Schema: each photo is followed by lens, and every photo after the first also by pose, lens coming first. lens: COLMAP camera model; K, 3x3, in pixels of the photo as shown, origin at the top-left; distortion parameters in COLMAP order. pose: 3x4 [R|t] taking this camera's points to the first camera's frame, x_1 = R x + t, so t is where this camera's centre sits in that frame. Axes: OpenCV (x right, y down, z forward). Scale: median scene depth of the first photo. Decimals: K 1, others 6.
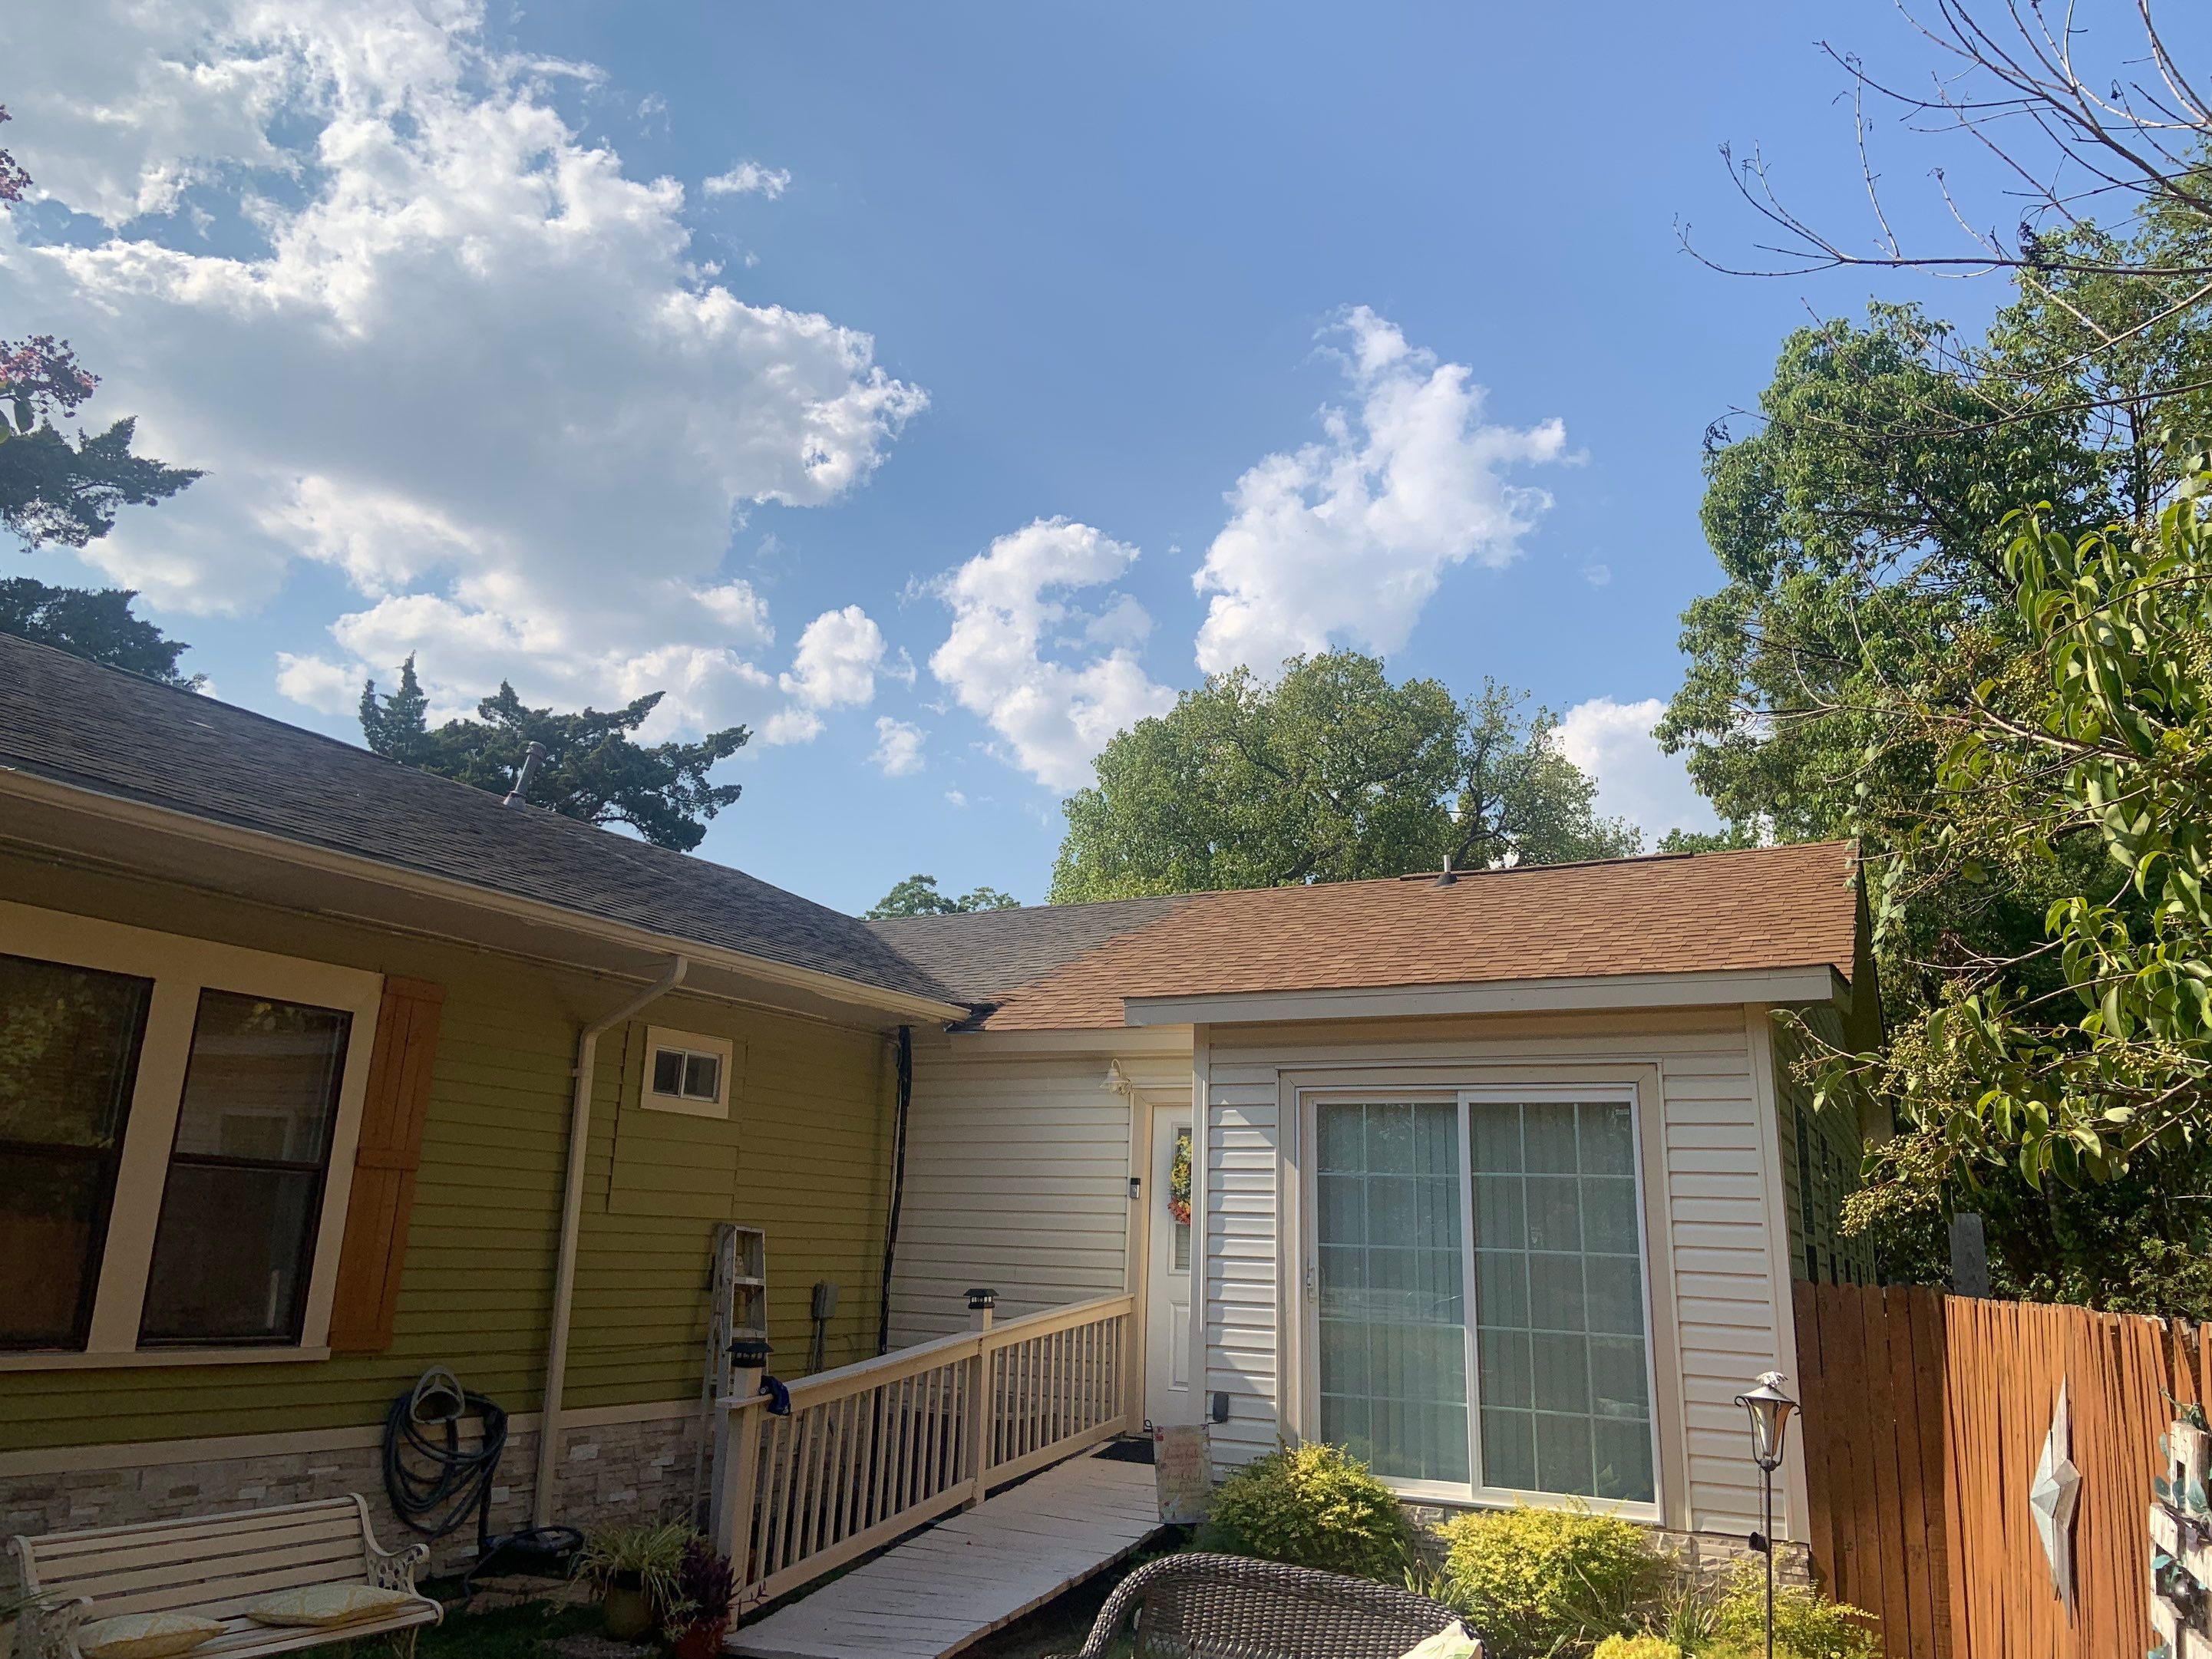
lens RADIAL K [[1640.9, 0, 1106.0], [0, 1640.9, 829.5], [0, 0, 1]] dist [0.119772, -0.137675]
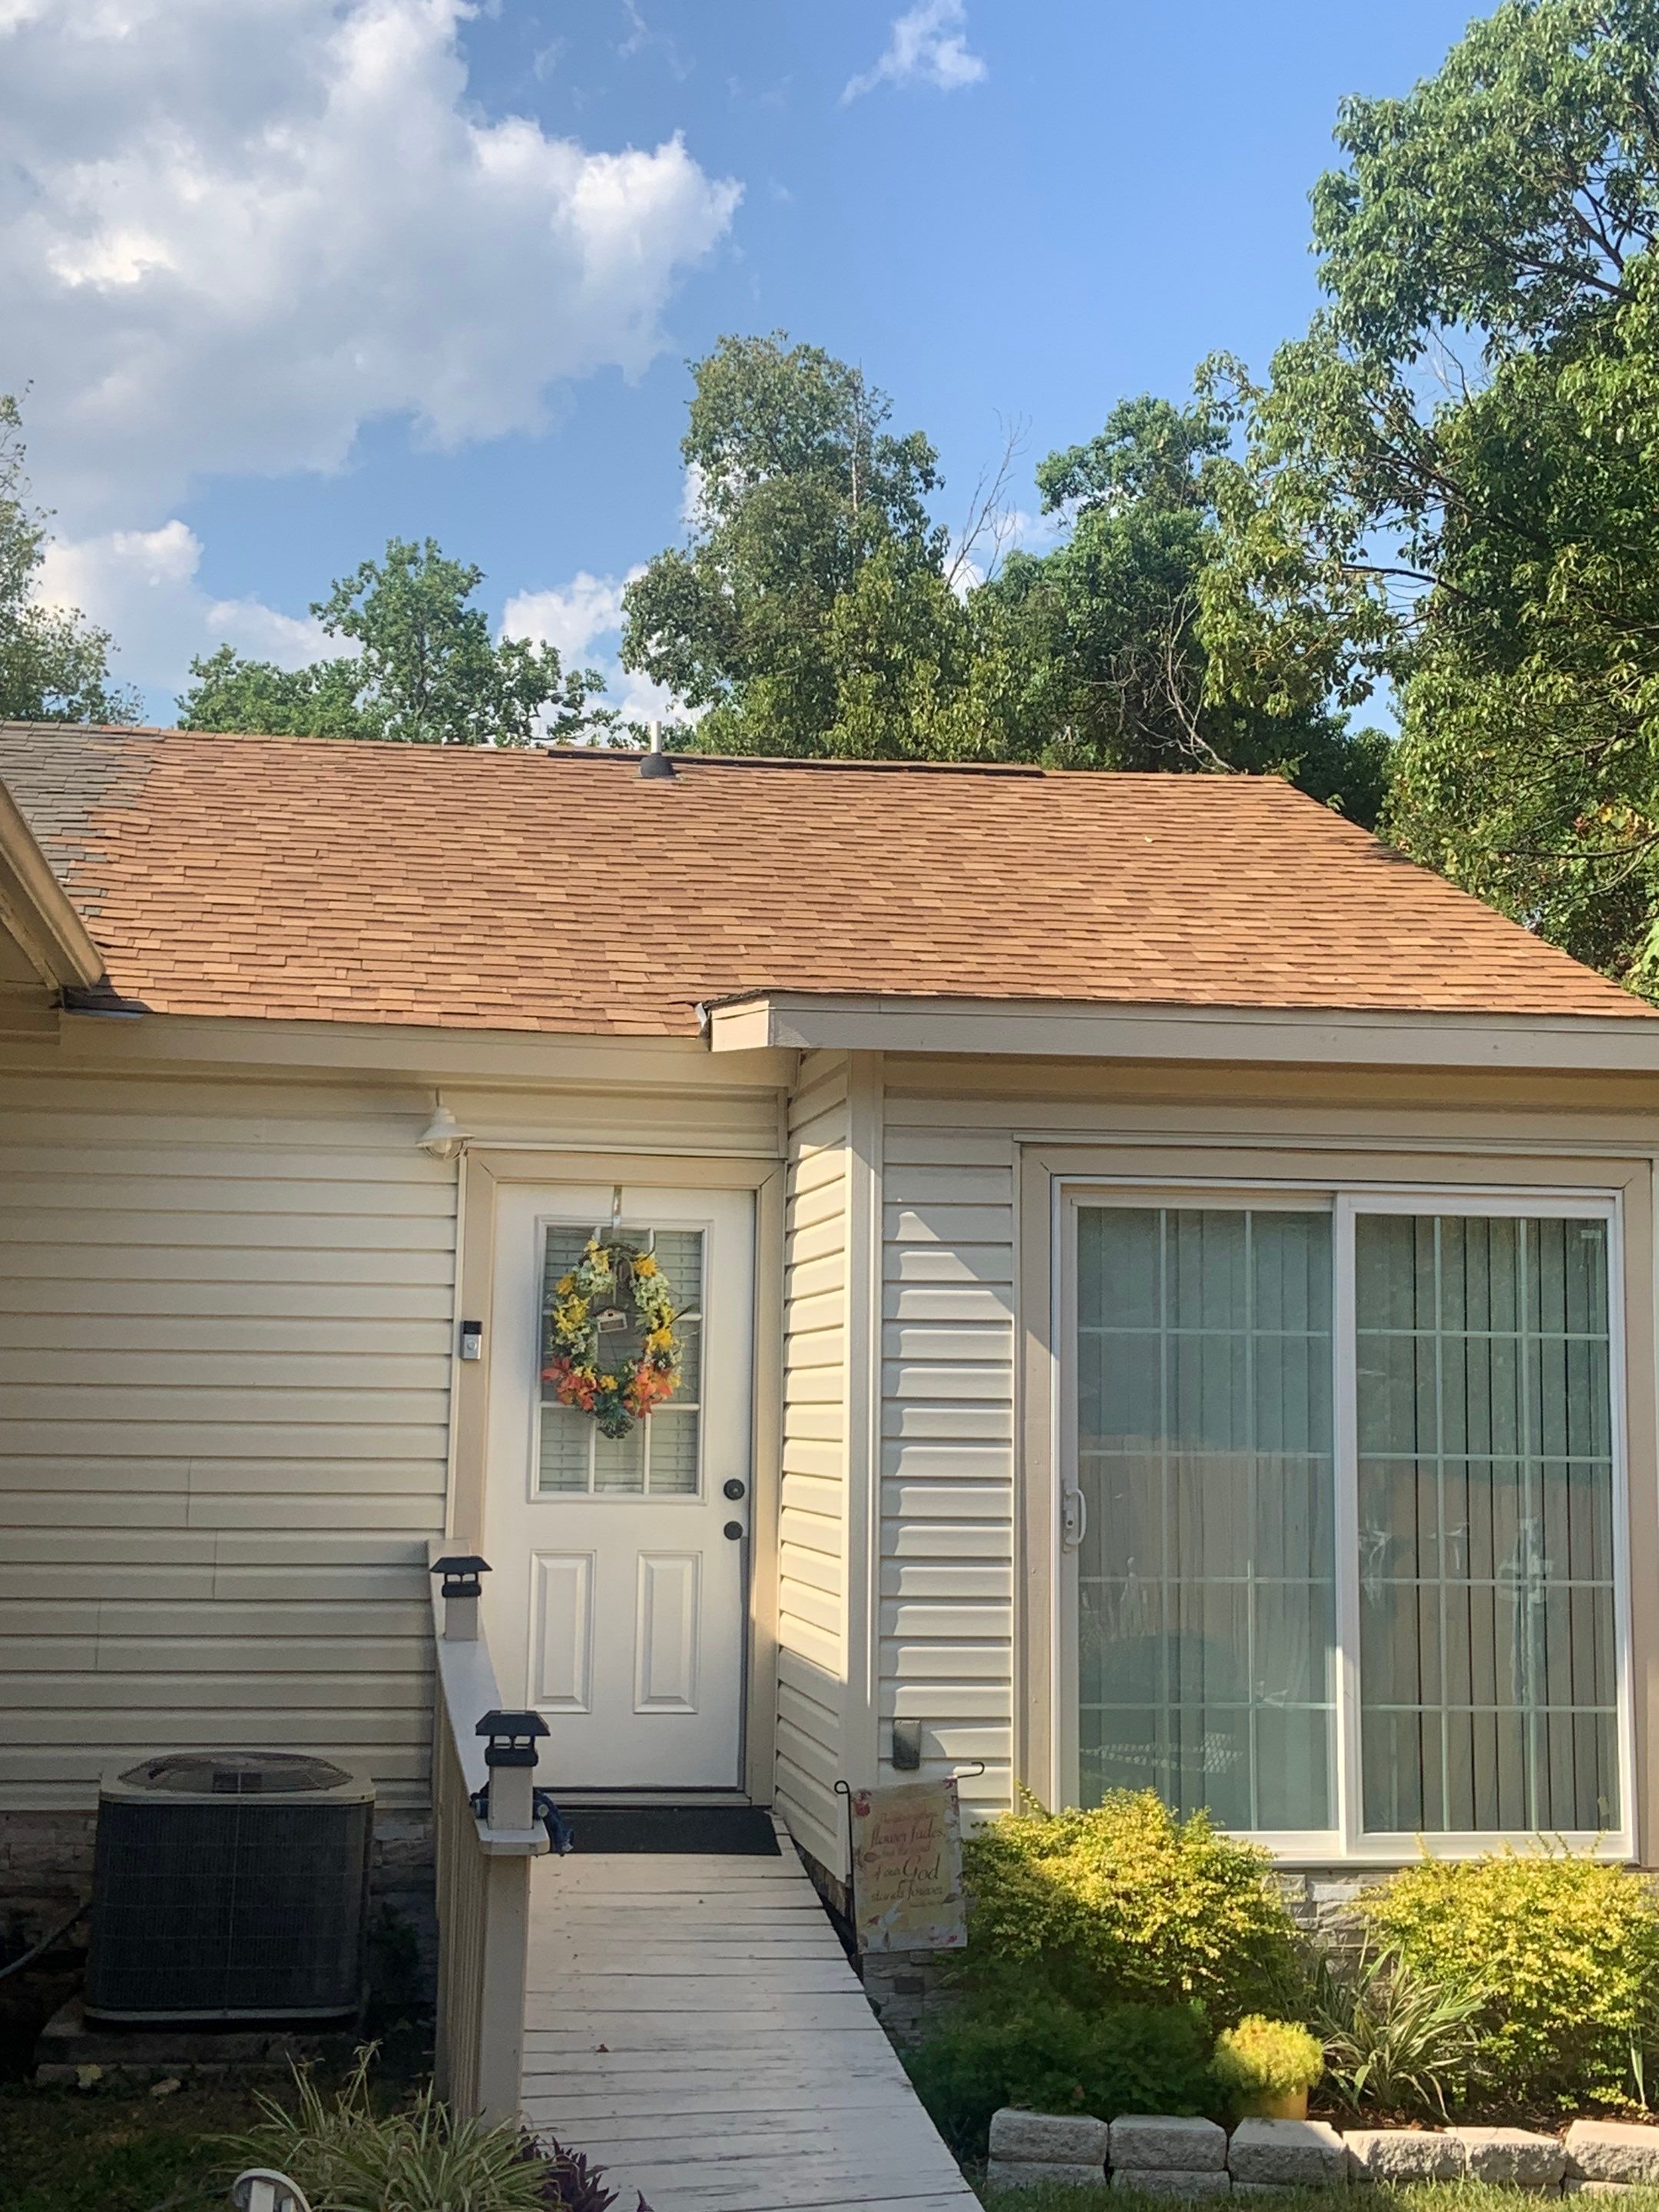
lens RADIAL K [[2954.9, 0, 829.5], [0, 2954.9, 1106.0], [0, 0, 1]] dist [0.018408, 0.686979]
pose [[0.801064, 0.039648, 0.597264, -0.524483], [-0.136198, 0.983704, 0.117371, 0.028541], [-0.582877, -0.175368, 0.793411, 0.266851]]
